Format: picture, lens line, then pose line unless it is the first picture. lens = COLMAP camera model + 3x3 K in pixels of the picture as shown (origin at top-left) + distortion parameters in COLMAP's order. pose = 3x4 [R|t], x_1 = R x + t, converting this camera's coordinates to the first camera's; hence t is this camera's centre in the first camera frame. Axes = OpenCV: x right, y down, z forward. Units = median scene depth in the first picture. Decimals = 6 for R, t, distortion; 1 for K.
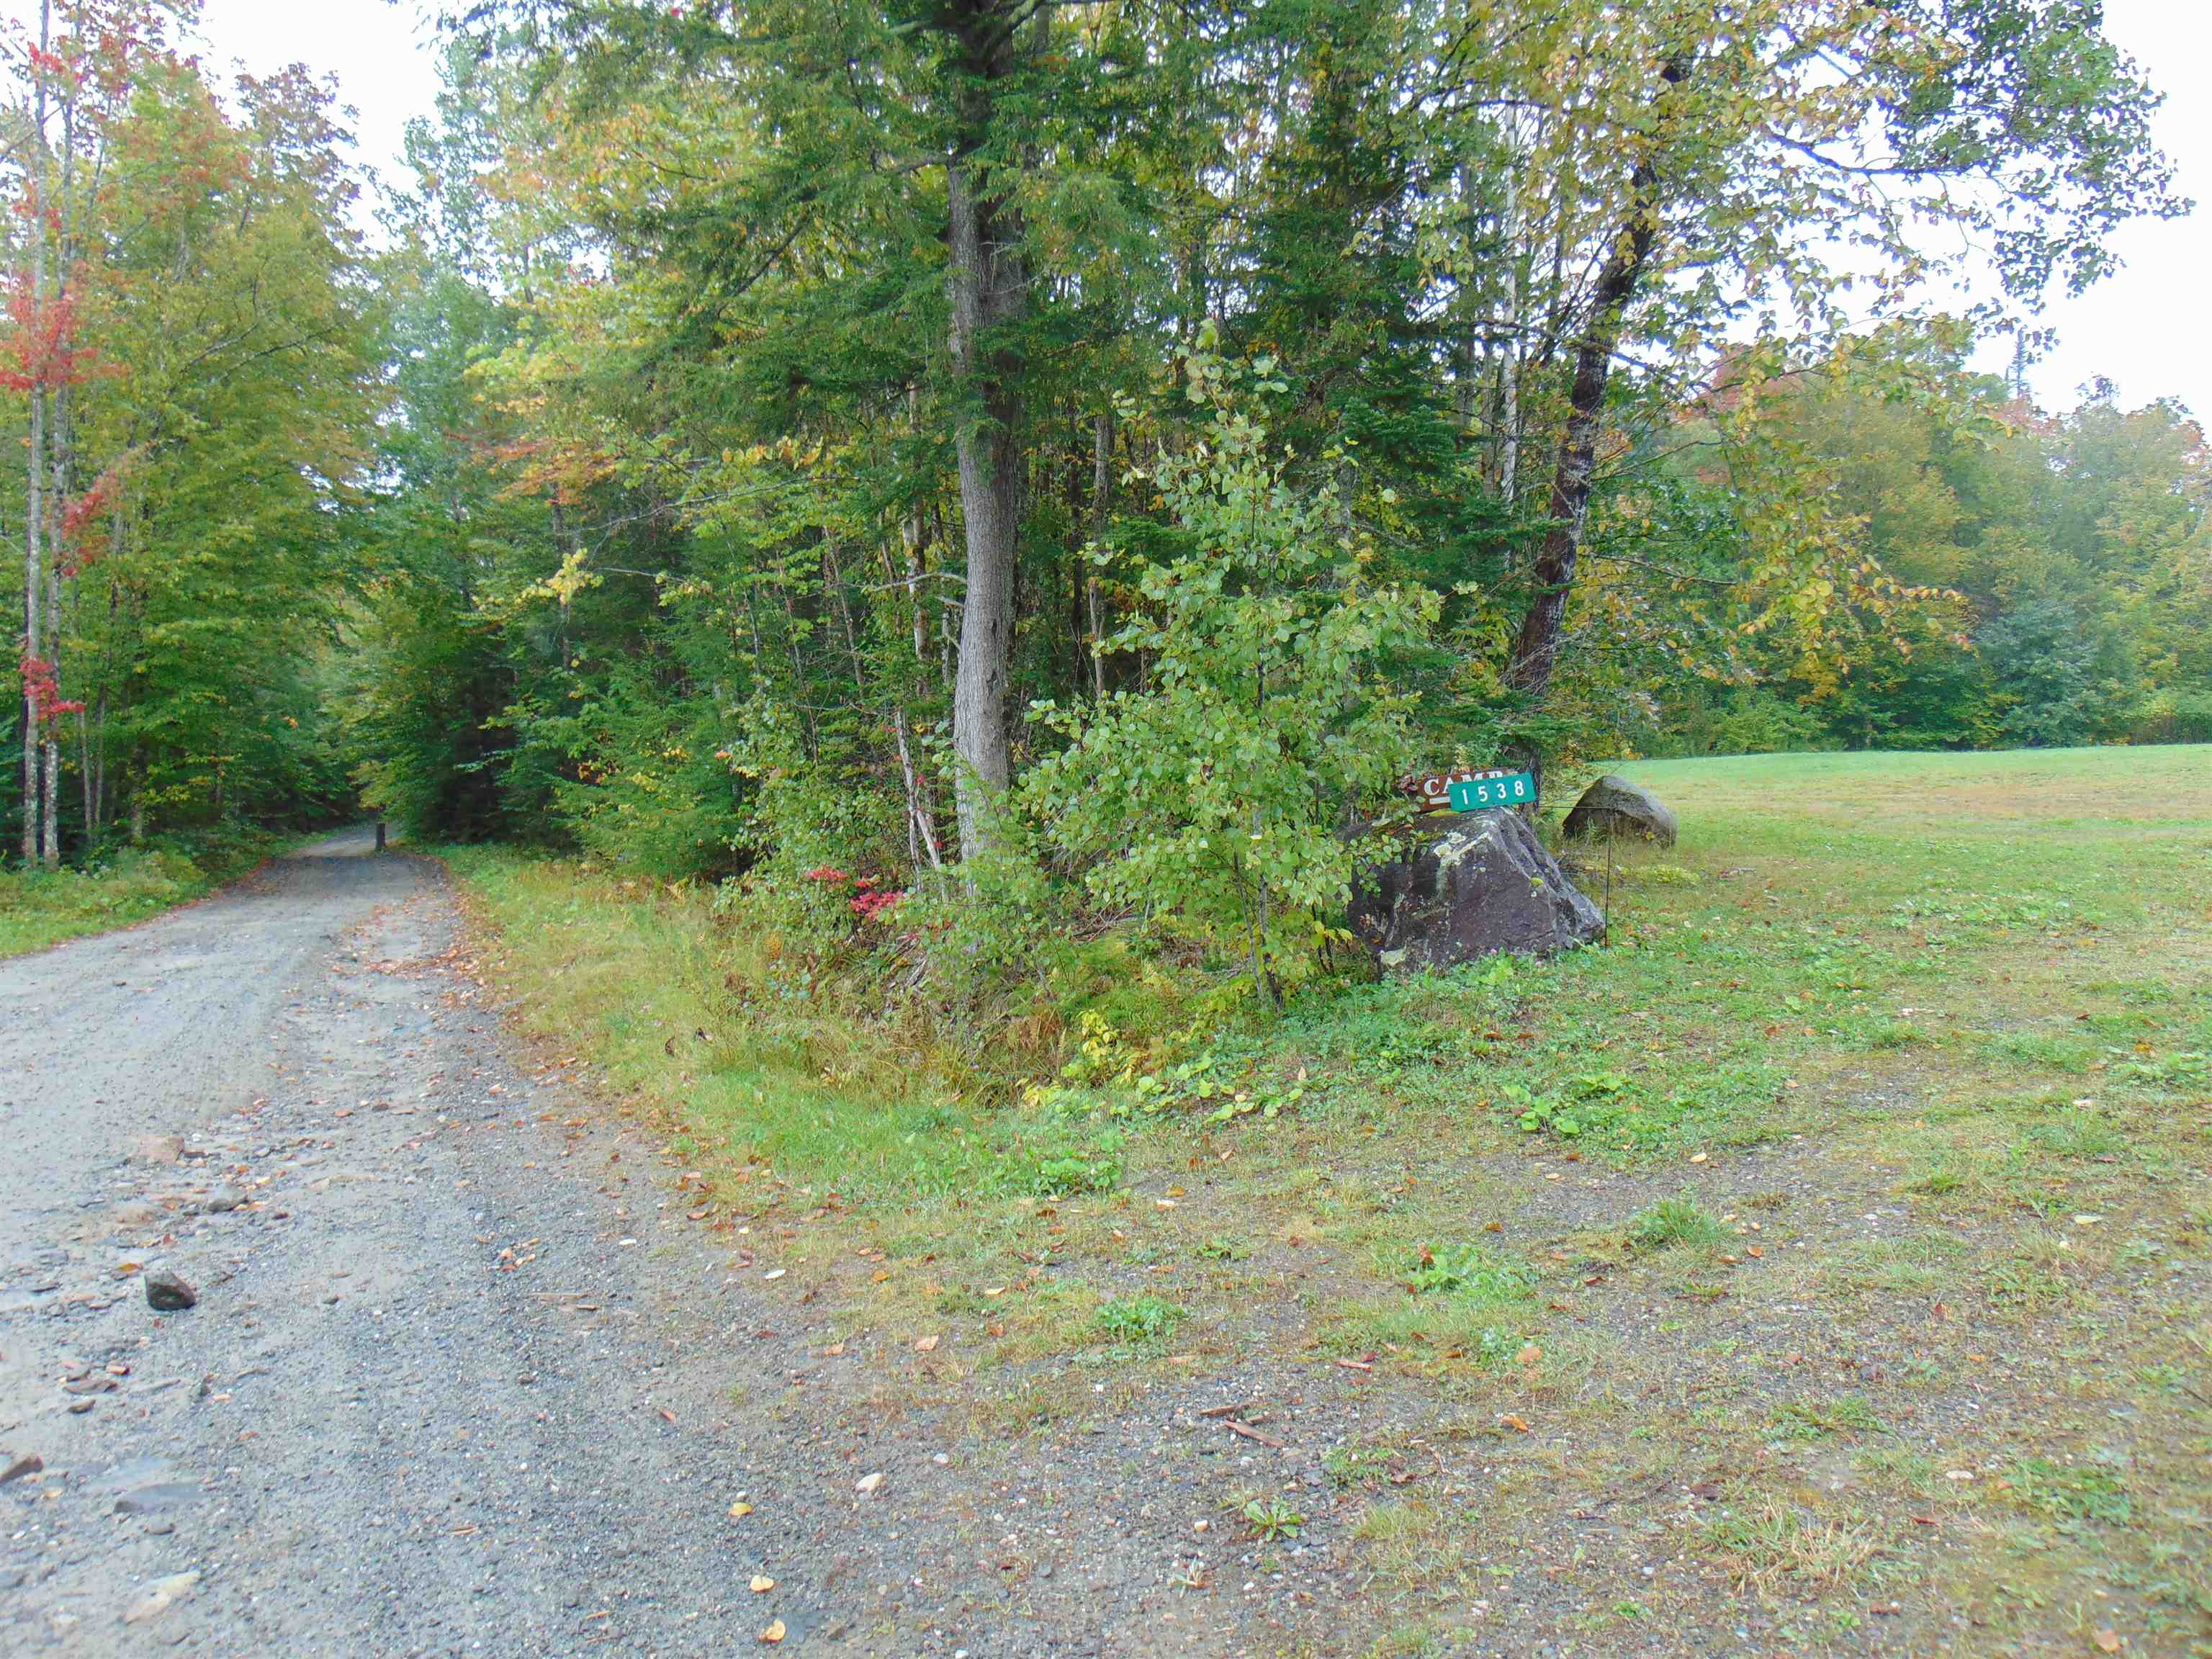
lens RADIAL K [[1654.5, 0, 1101.2], [0, 1654.5, 831.1], [0, 0, 1]] dist [-0.037455, 0.076118]
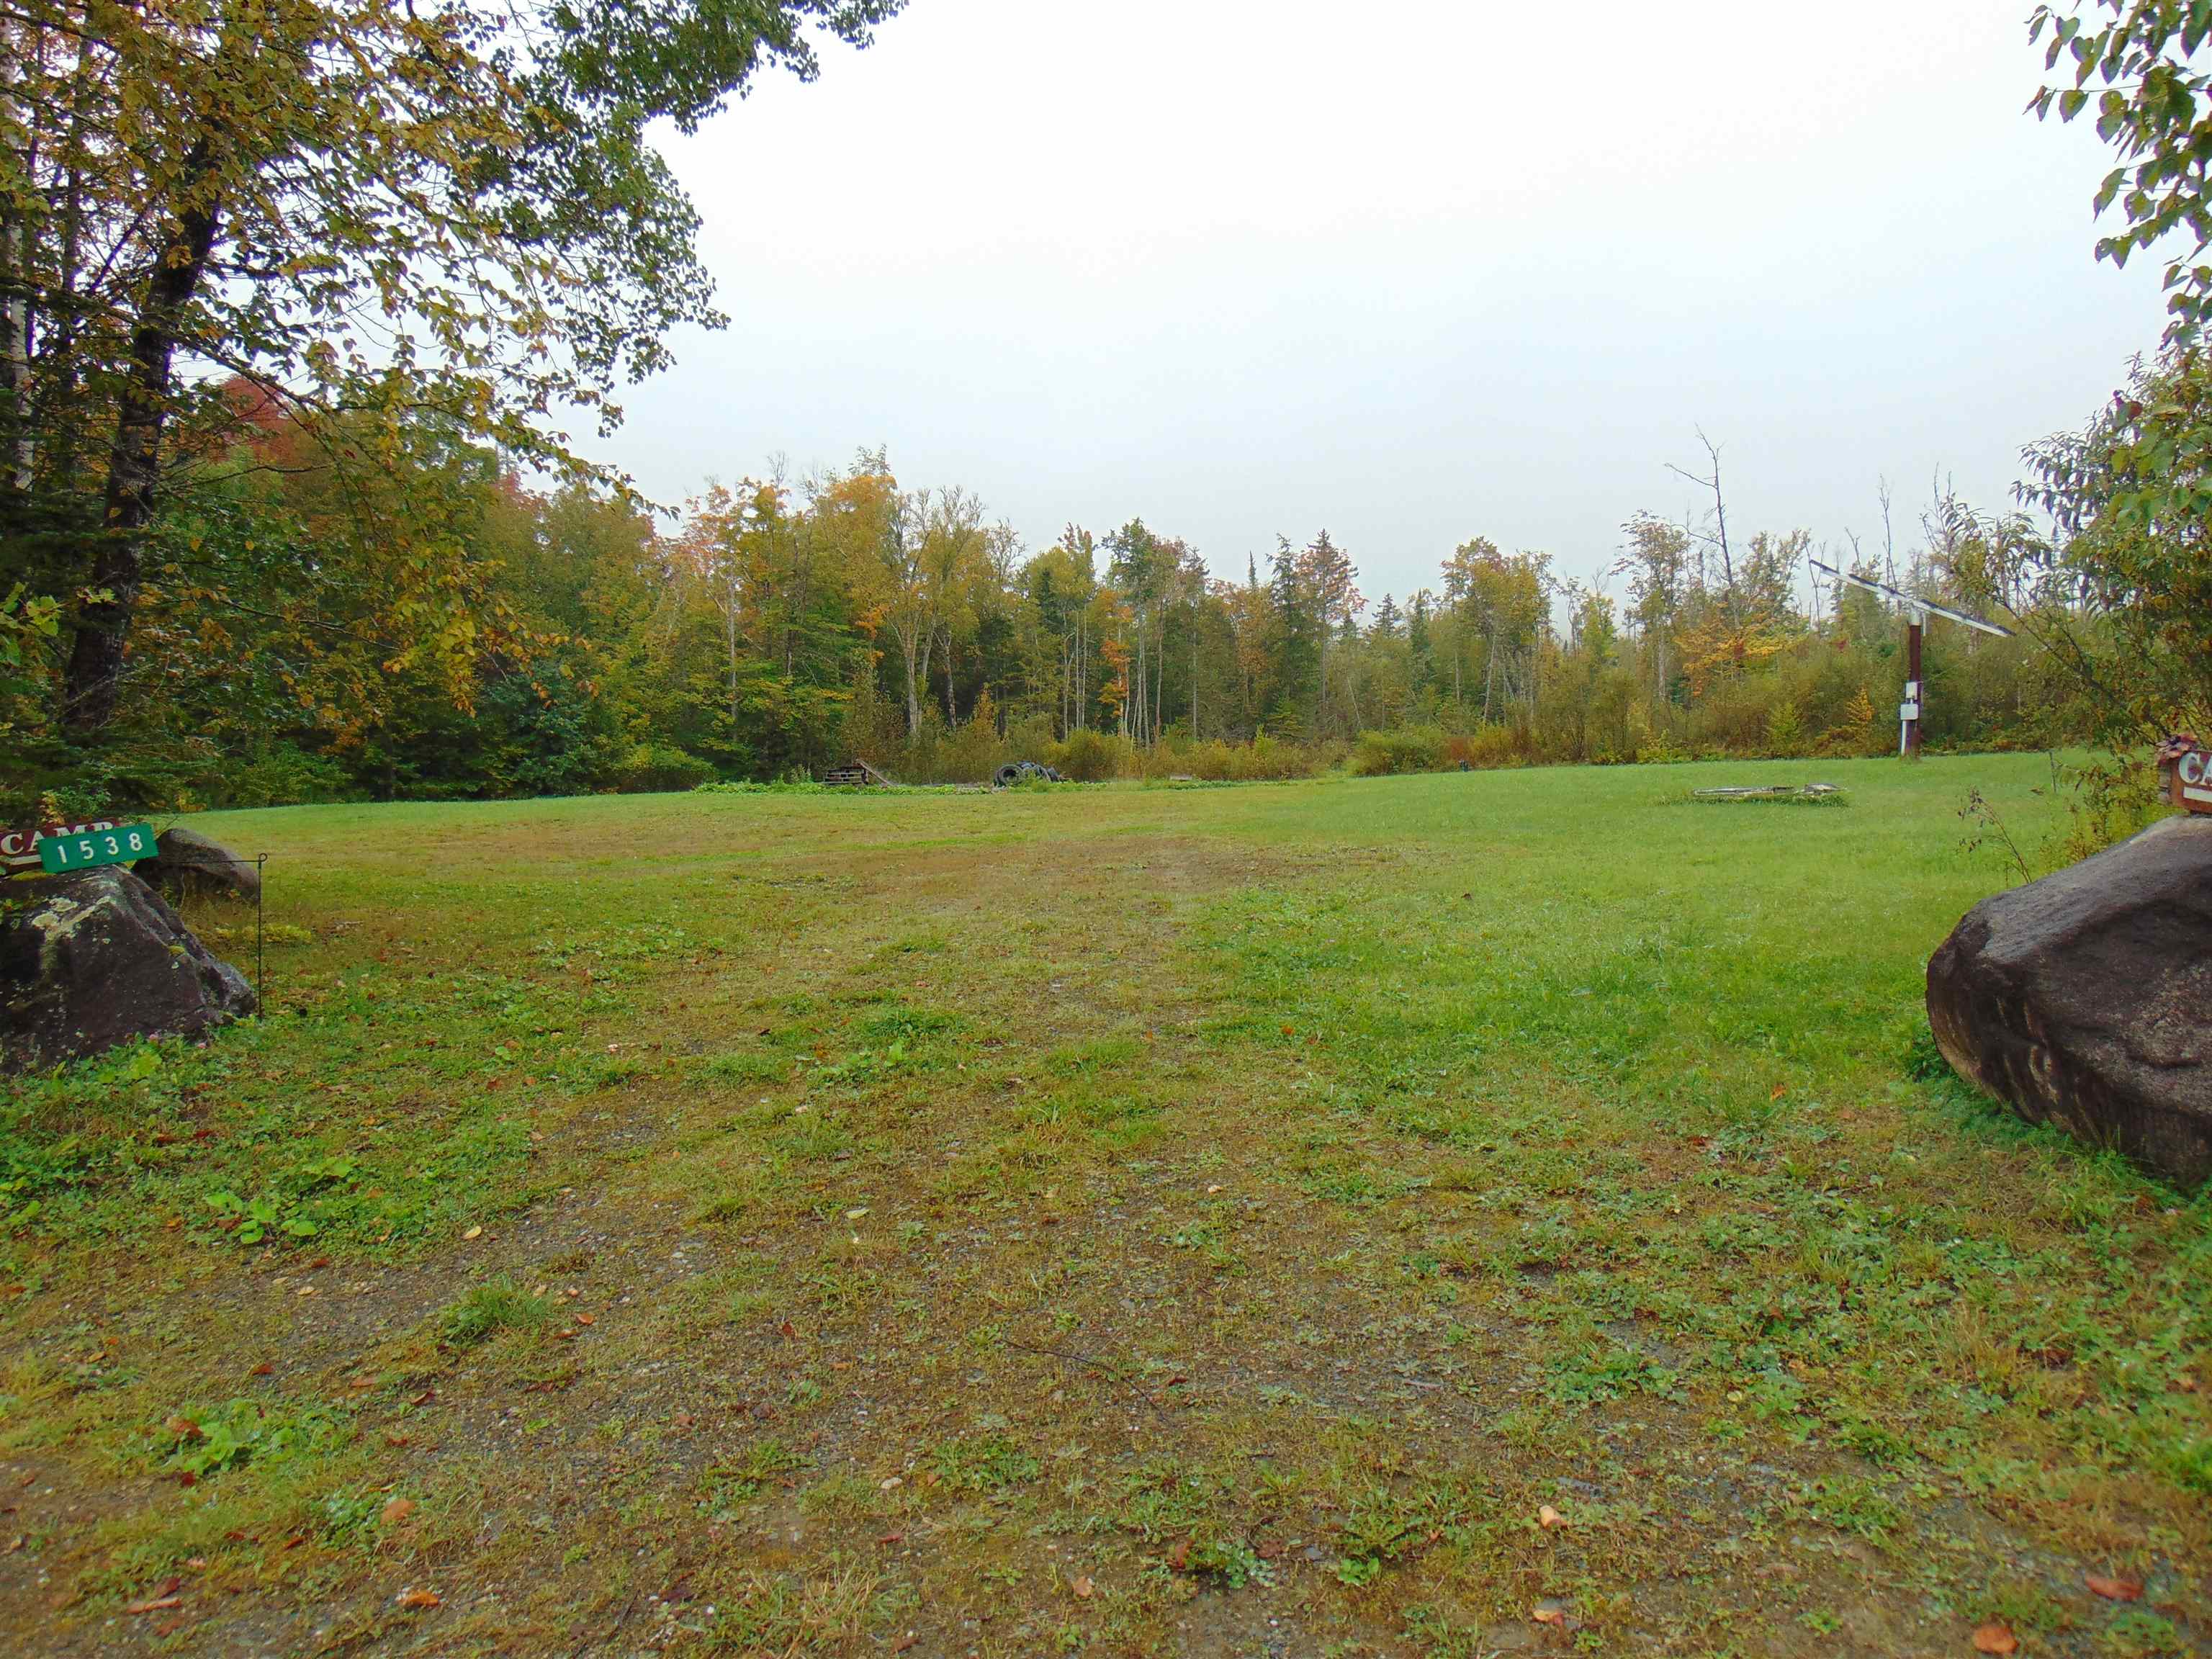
lens RADIAL K [[1654.5, 0, 1101.2], [0, 1654.5, 831.1], [0, 0, 1]] dist [-0.037455, 0.076118]
pose [[0.657754, -0.025933, 0.752786, -0.041208], [0.049873, 0.998713, -0.009172, 0.000641], [-0.751580, 0.043577, 0.658201, 0.057705]]
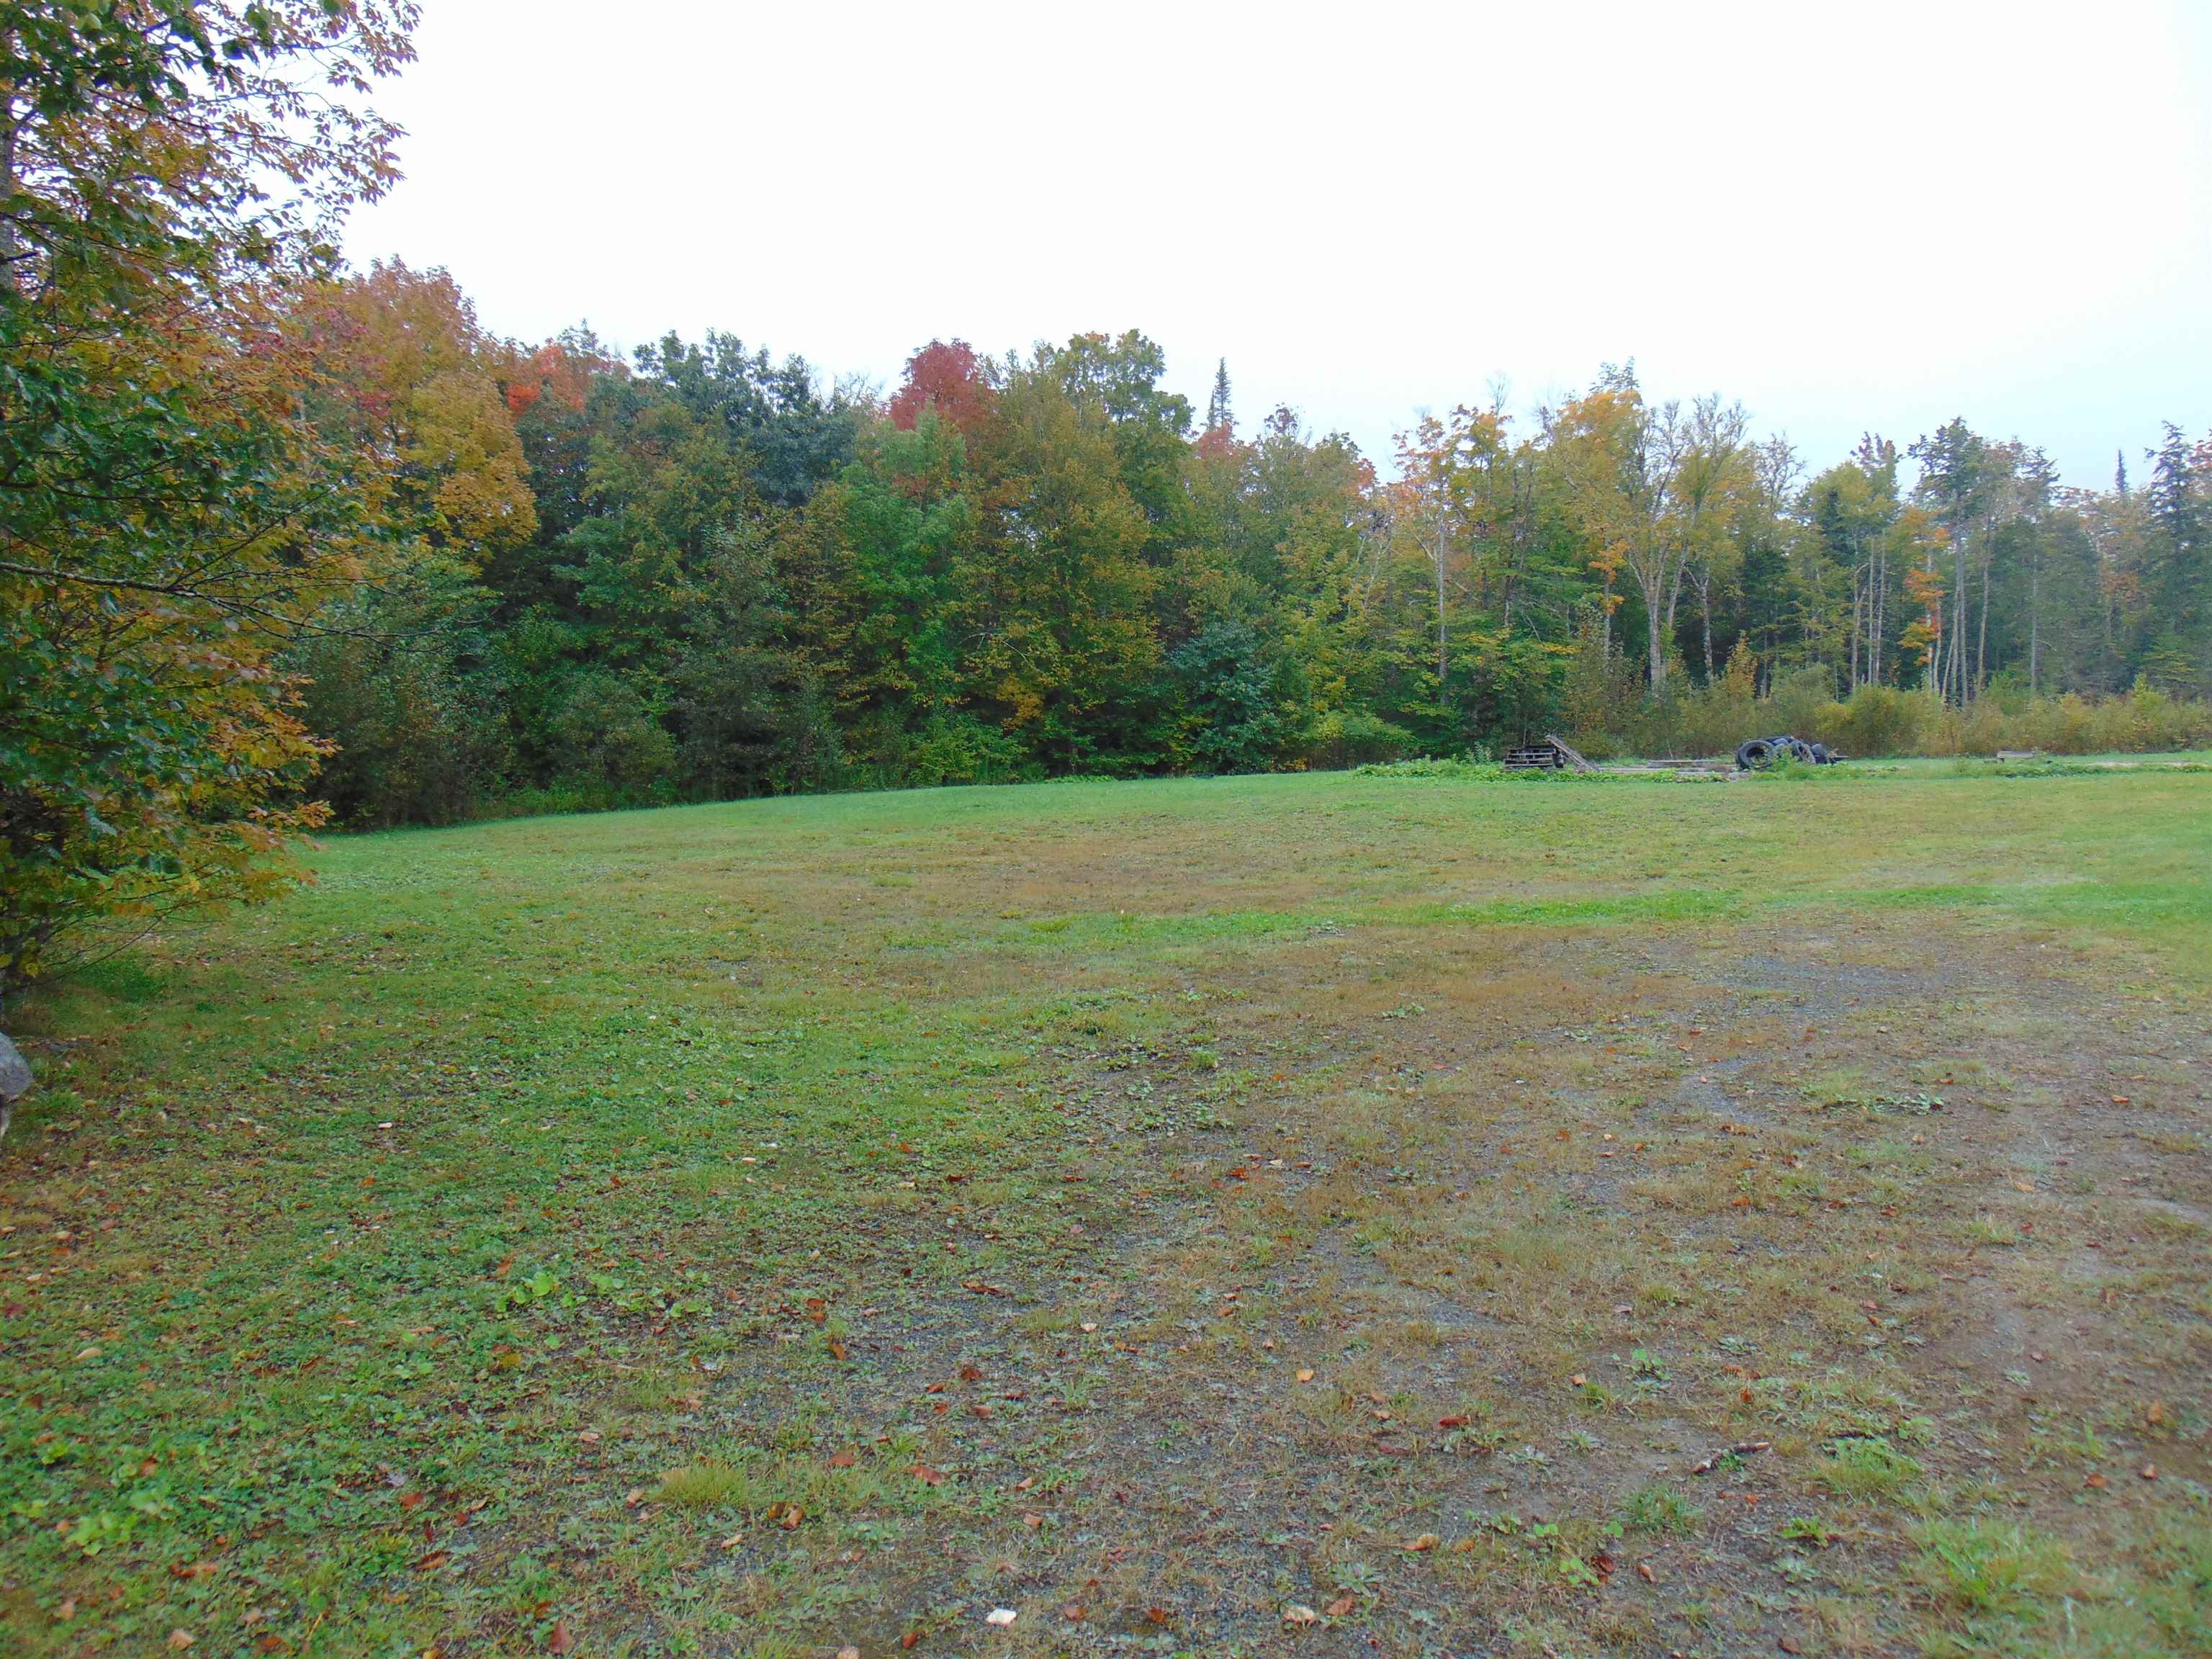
lens RADIAL K [[1654.5, 0, 1101.2], [0, 1654.5, 831.1], [0, 0, 1]] dist [-0.037455, 0.076118]
pose [[0.921640, -0.032251, 0.386703, 0.524047], [0.034574, 0.999402, 0.000947, -0.082037], [-0.386502, 0.012497, 0.922204, 0.513724]]
